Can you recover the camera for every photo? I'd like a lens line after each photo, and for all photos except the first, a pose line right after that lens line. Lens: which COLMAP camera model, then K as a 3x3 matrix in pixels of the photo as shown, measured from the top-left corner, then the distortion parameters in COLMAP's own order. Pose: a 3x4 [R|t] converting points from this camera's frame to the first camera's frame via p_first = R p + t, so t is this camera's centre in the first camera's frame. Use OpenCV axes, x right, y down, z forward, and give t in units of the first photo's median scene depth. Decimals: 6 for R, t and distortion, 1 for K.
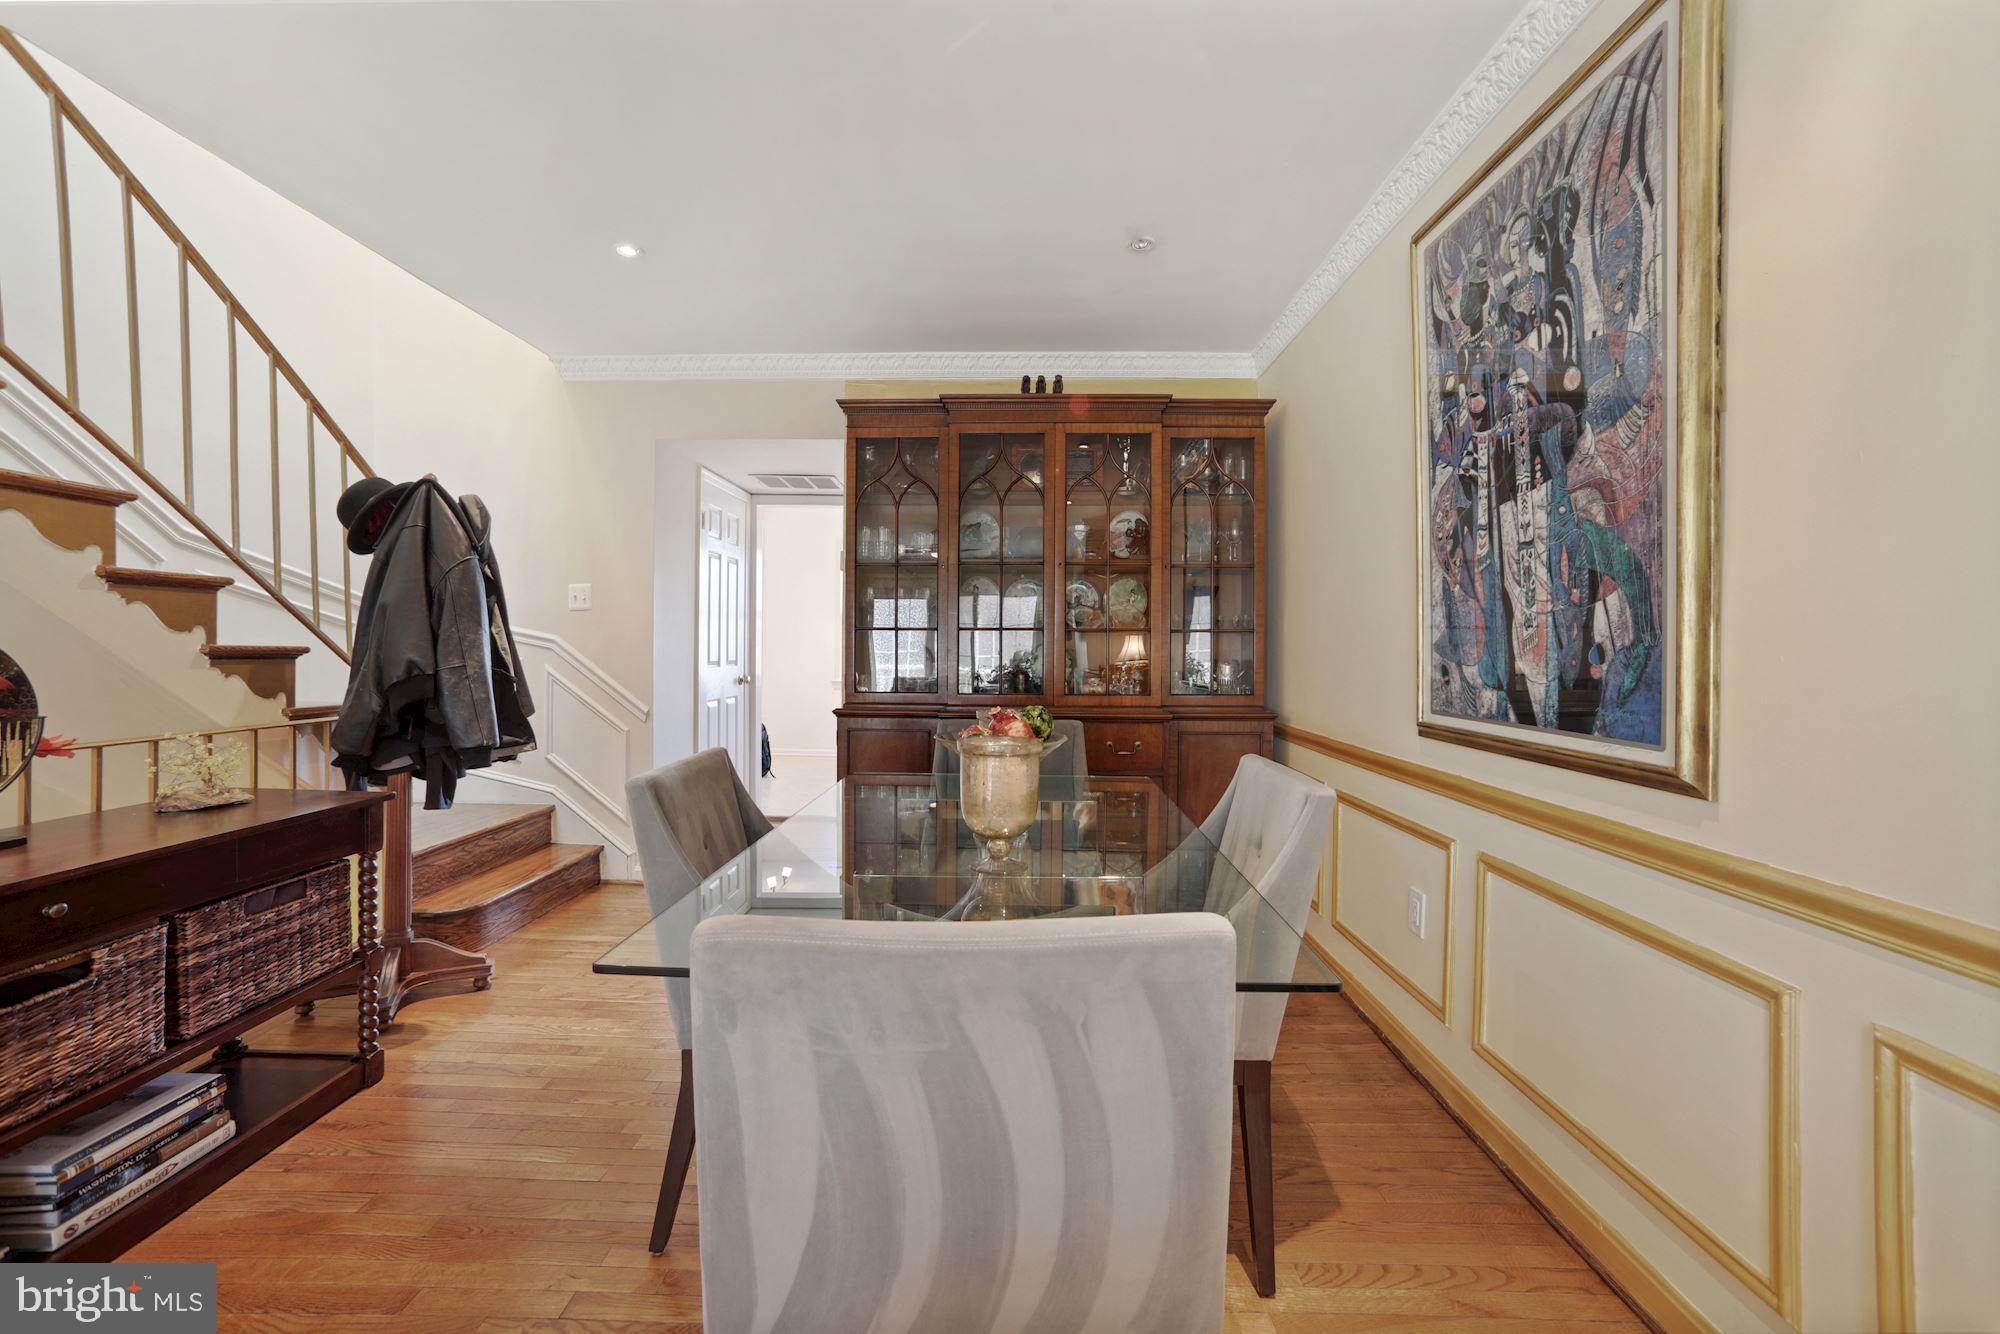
lens RADIAL K [[811.2, 0, 1000.2], [0, 811.2, 651.3], [0, 0, 1]] dist [-0.055078, 0.028480]
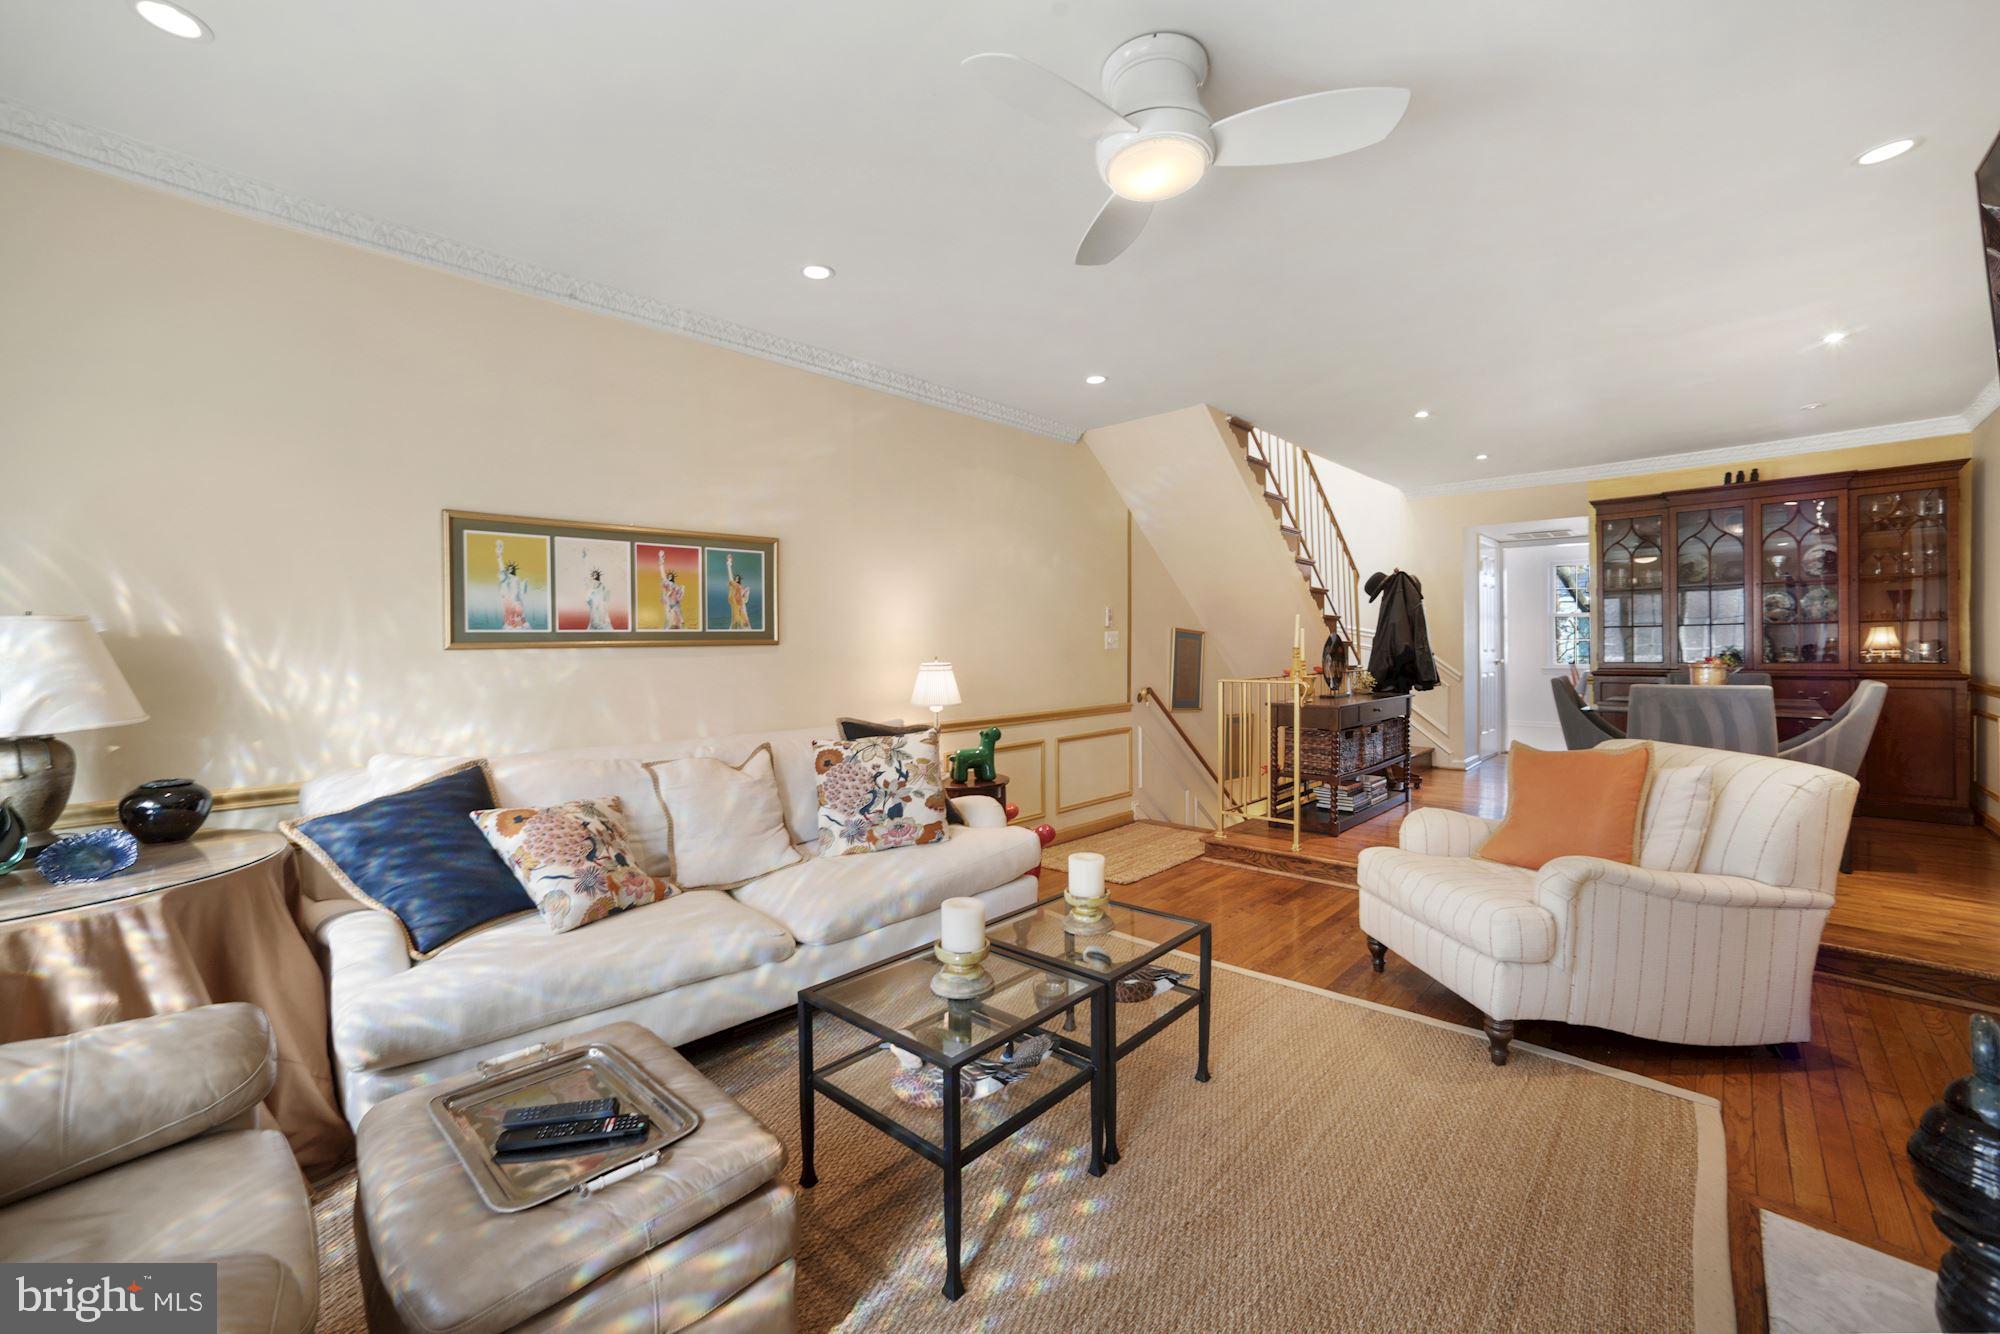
lens RADIAL K [[811.2, 0, 1000.2], [0, 811.2, 651.3], [0, 0, 1]] dist [-0.055078, 0.028480]
pose [[0.745229, -0.011563, -0.666708, -0.005161], [0.010588, 0.999929, -0.005507, 0.020920], [0.666724, -0.002955, 0.745299, -1.176194]]
